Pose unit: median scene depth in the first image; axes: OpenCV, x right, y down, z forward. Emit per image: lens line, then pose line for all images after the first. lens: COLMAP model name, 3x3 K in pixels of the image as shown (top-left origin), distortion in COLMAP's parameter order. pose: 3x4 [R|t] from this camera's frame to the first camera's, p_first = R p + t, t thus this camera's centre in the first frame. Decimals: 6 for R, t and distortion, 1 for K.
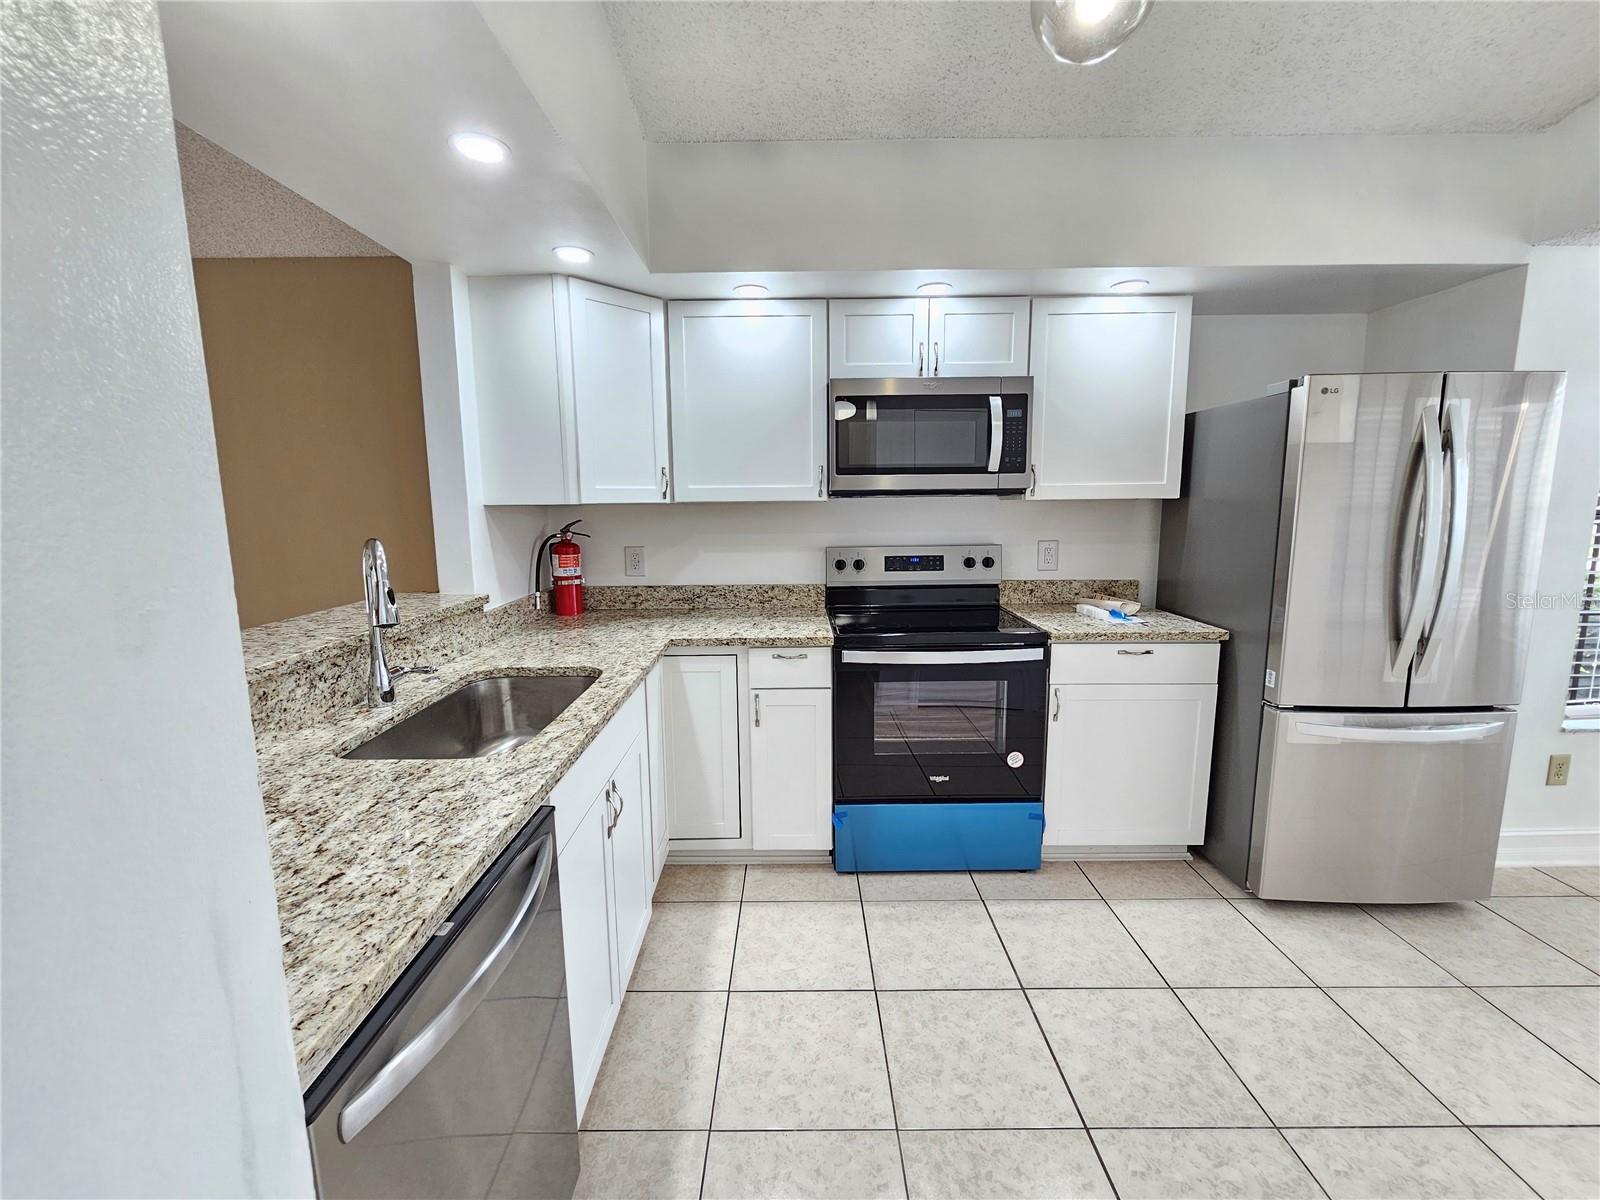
lens RADIAL K [[656.0, 0, 794.2], [0, 656.0, 587.5], [0, 0, 1]] dist [-0.002665, 0.000721]
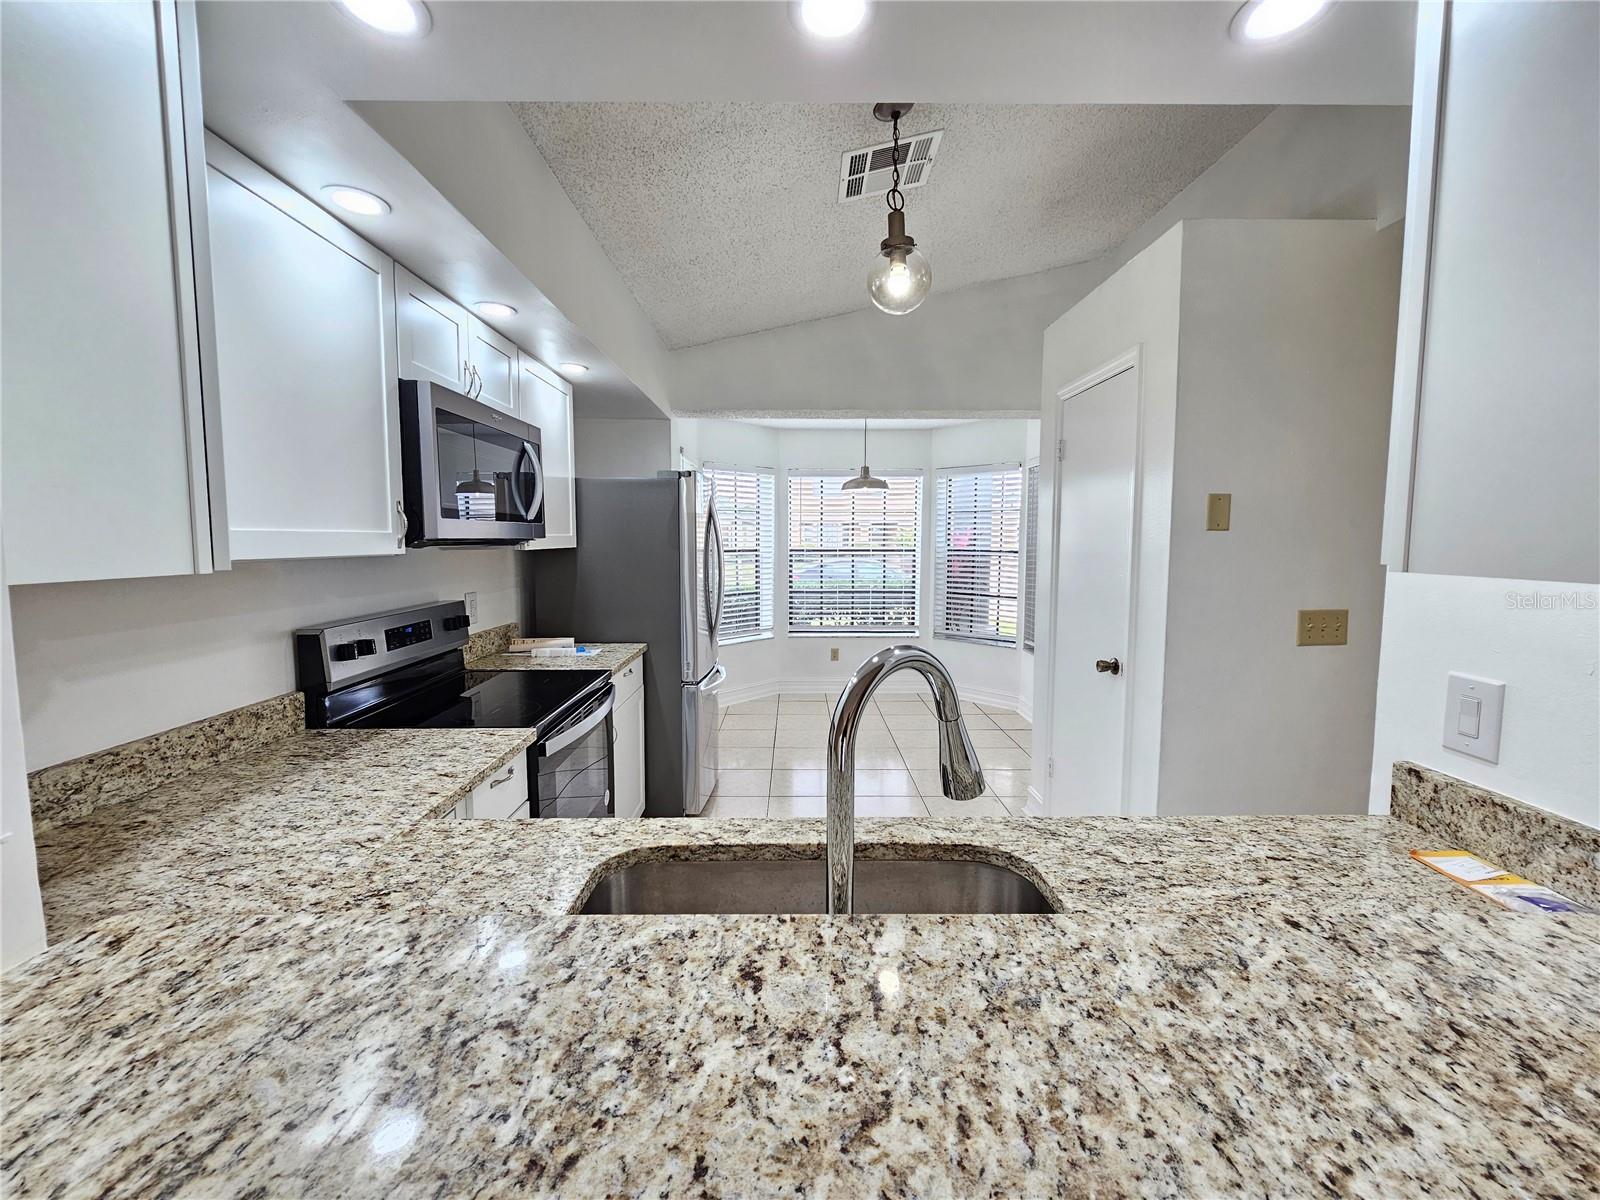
lens RADIAL K [[656.0, 0, 791.9], [0, 656.0, 586.2], [0, 0, 1]] dist [-0.002665, 0.000721]
pose [[-0.008630, -0.064096, 0.997906, -0.714600], [0.134481, 0.988803, 0.064674, -0.102054], [-0.990879, 0.134758, 0.000086, 0.691405]]
